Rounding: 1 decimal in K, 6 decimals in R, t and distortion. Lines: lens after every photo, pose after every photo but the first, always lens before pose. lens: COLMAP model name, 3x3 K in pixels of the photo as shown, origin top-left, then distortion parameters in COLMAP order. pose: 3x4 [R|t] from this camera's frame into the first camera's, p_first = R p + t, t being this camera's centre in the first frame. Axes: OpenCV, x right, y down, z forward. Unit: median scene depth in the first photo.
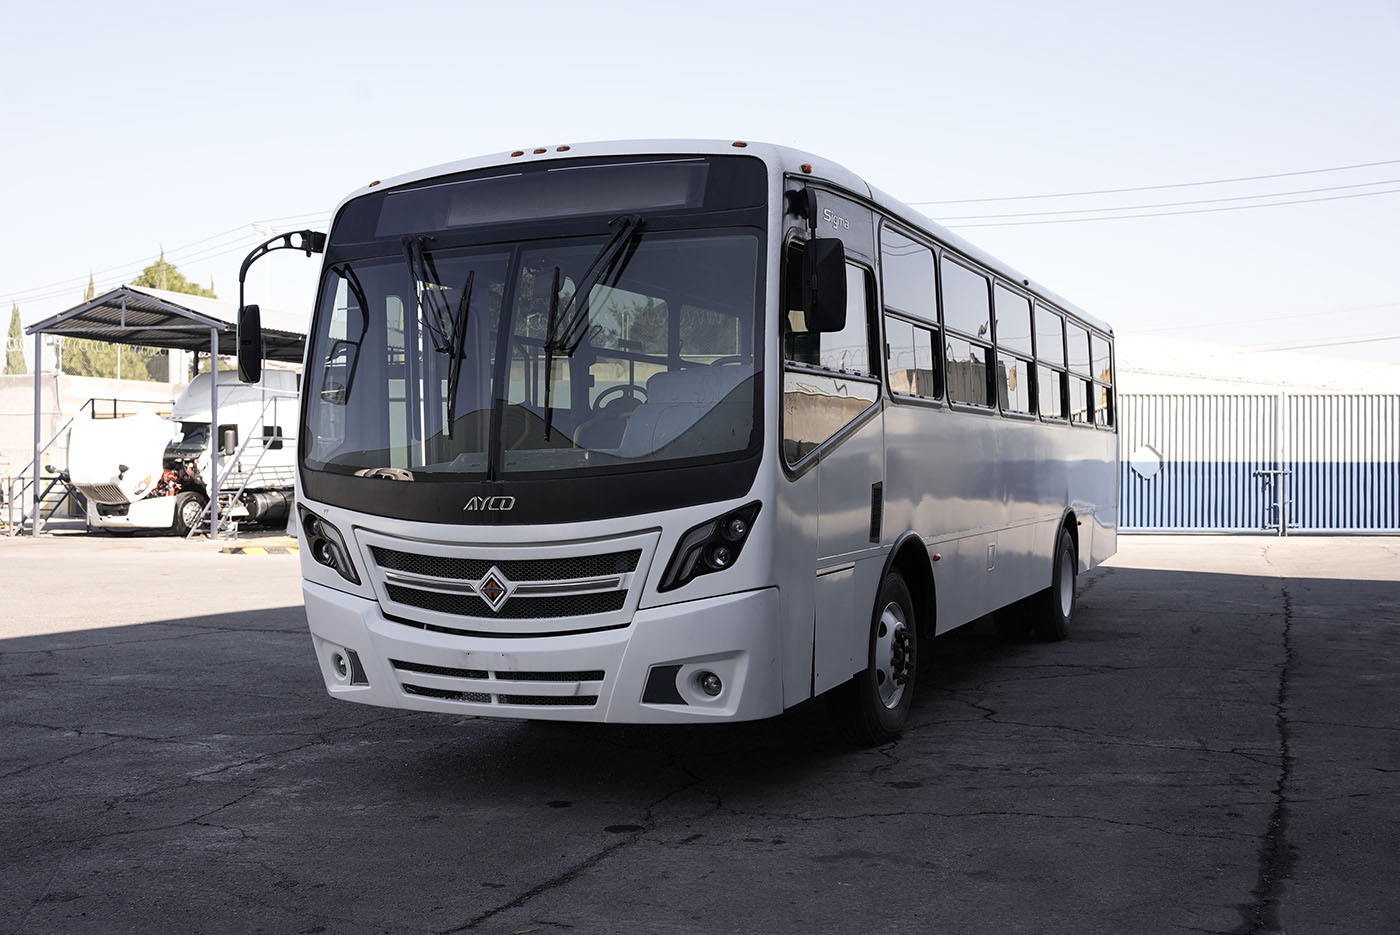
lens RADIAL K [[1493.3, 0, 700.7], [0, 1493.3, 467.3], [0, 0, 1]] dist [-0.055008, 0.000000]
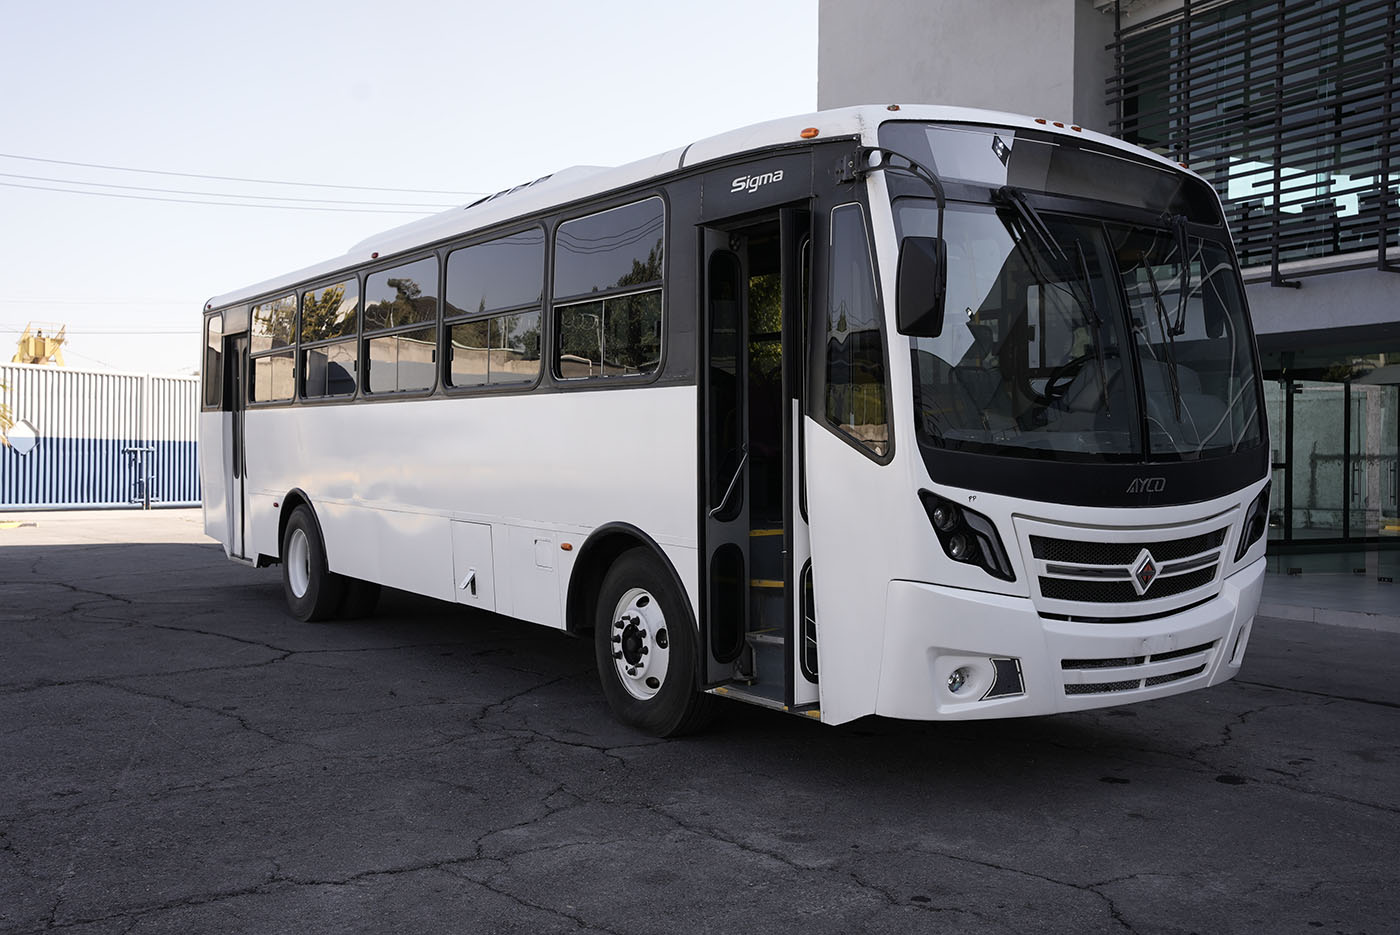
lens RADIAL K [[1320.4, 0, 702.8], [0, 1320.4, 459.3], [0, 0, 1]] dist [-0.005694, 0.000000]
pose [[0.508795, 0.005780, 0.860868, -0.980781], [-0.015285, 0.999880, 0.002321, 0.008820], [-0.860752, -0.014339, 0.508823, 0.761560]]
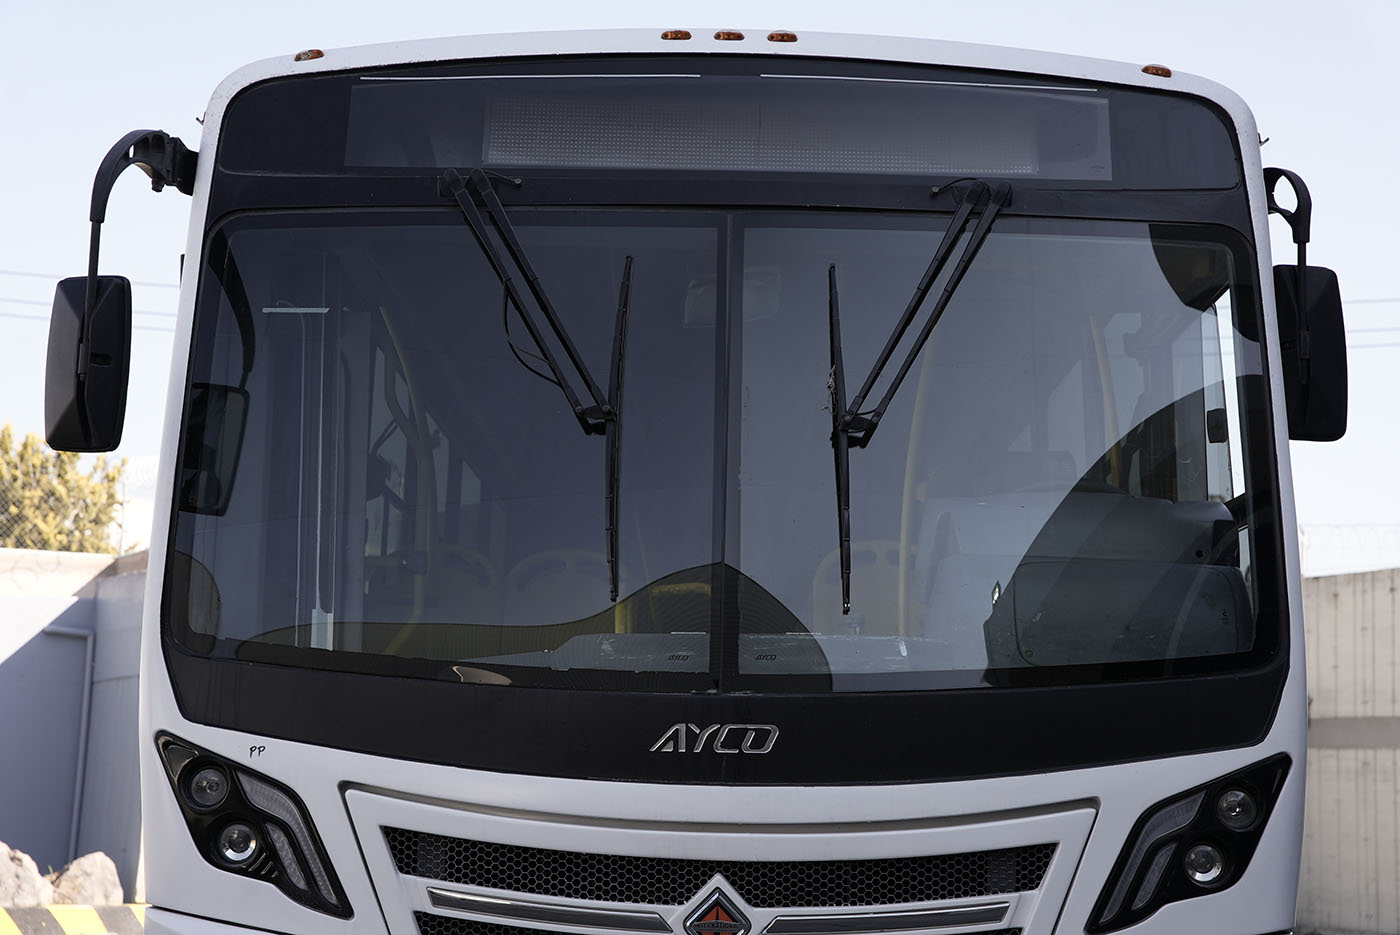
lens RADIAL K [[2712.2, 0, 697.5], [0, 2712.2, 462.1], [0, 0, 1]] dist [0.258869, 0.000000]
pose [[0.920377, 0.080913, 0.382570, -0.457166], [-0.034705, 0.991399, -0.126187, 0.043631], [-0.389490, 0.102863, 0.915269, 0.188466]]
